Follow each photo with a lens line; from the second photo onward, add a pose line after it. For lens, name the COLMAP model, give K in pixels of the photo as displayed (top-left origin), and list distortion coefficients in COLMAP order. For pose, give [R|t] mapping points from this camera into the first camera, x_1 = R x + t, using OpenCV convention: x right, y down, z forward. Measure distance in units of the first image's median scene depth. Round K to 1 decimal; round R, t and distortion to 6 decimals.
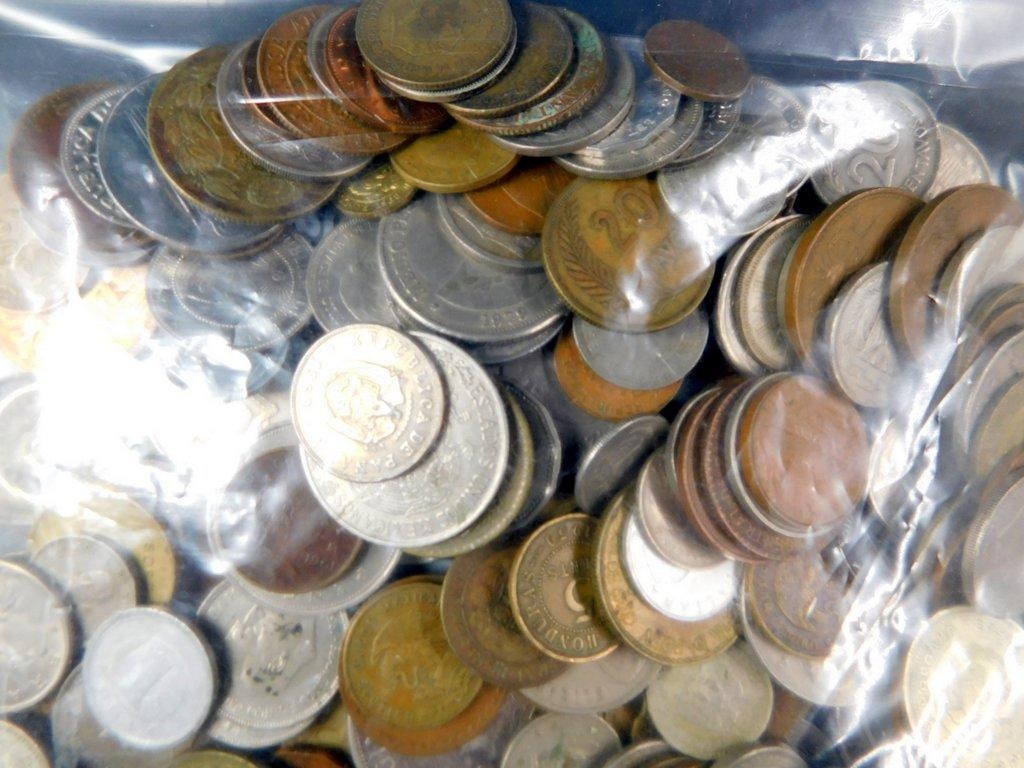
lens RADIAL K [[680.2, 0, 505.9], [0, 680.2, 379.7], [0, 0, 1]] dist [-0.061890, 0.038953]
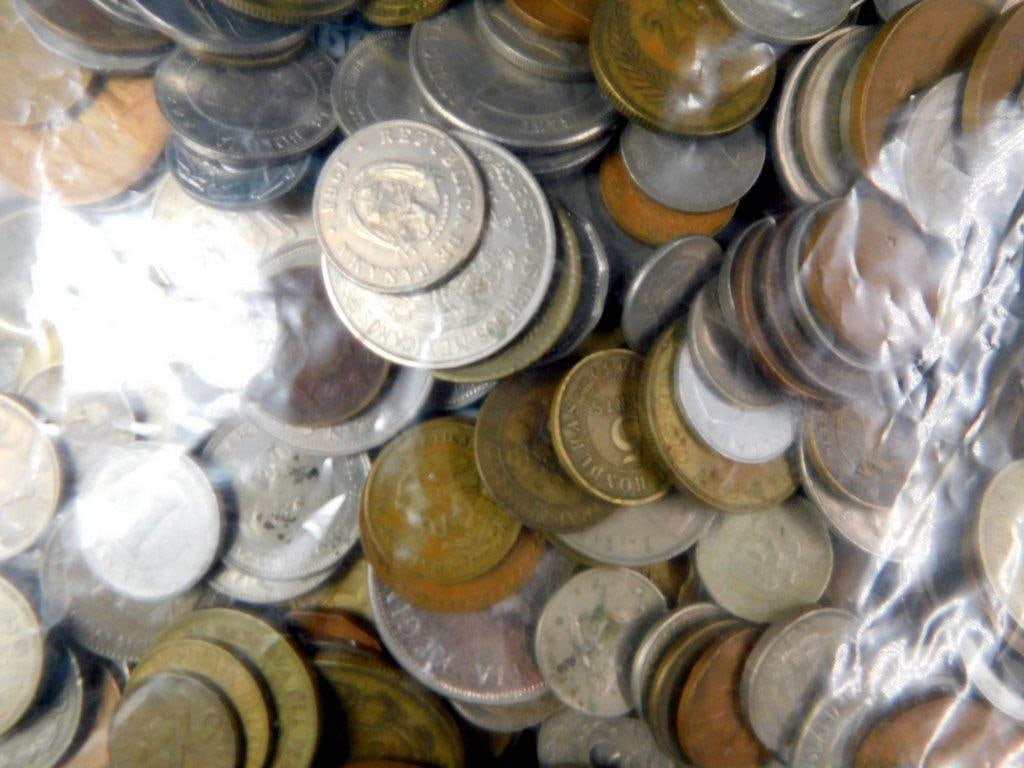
lens RADIAL K [[680.2, 0, 510.9], [0, 680.2, 378.5], [0, 0, 1]] dist [-0.061890, 0.038953]
pose [[0.999856, 0.011091, 0.012873, -0.060218], [-0.011001, 0.999915, -0.007051, 0.256472], [-0.012950, 0.006909, 0.999892, 0.088657]]
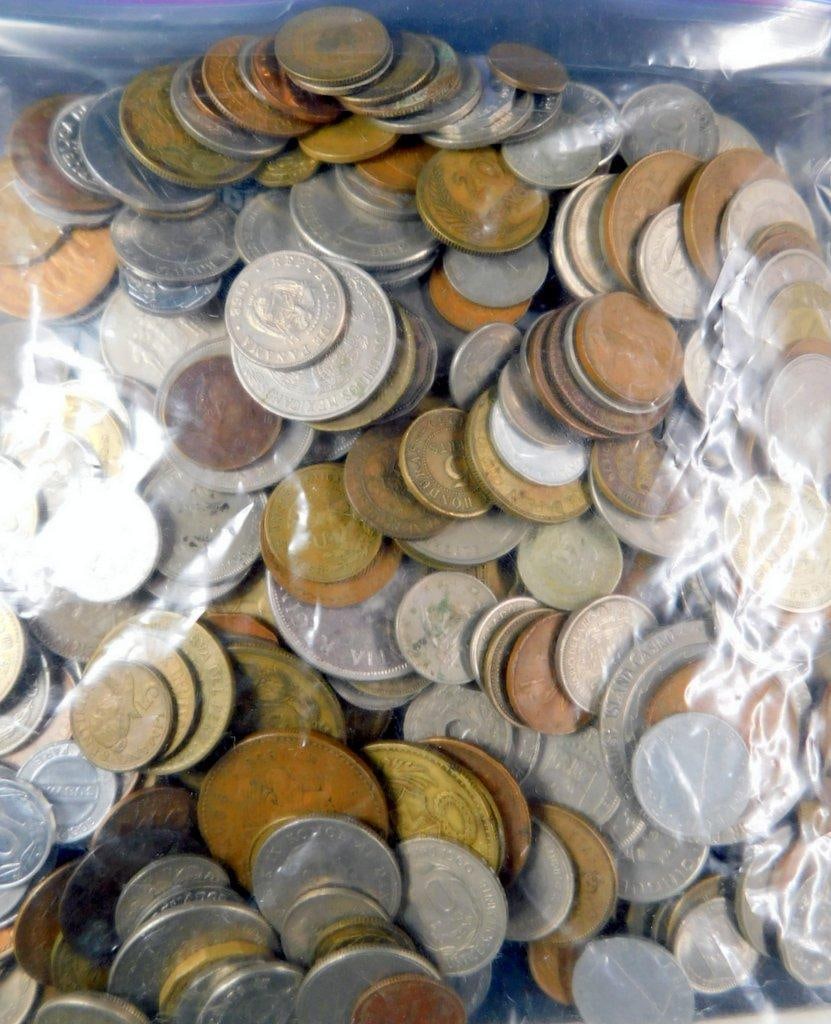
lens RADIAL K [[774.7, 0, 404.0], [0, 774.7, 452.1], [0, 0, 1]] dist [-0.054620, 0.011785]
pose [[0.999414, -0.026335, 0.021878, -0.017455], [0.029069, 0.990301, -0.135861, 0.488627], [-0.018088, 0.136417, 0.990486, -0.410779]]
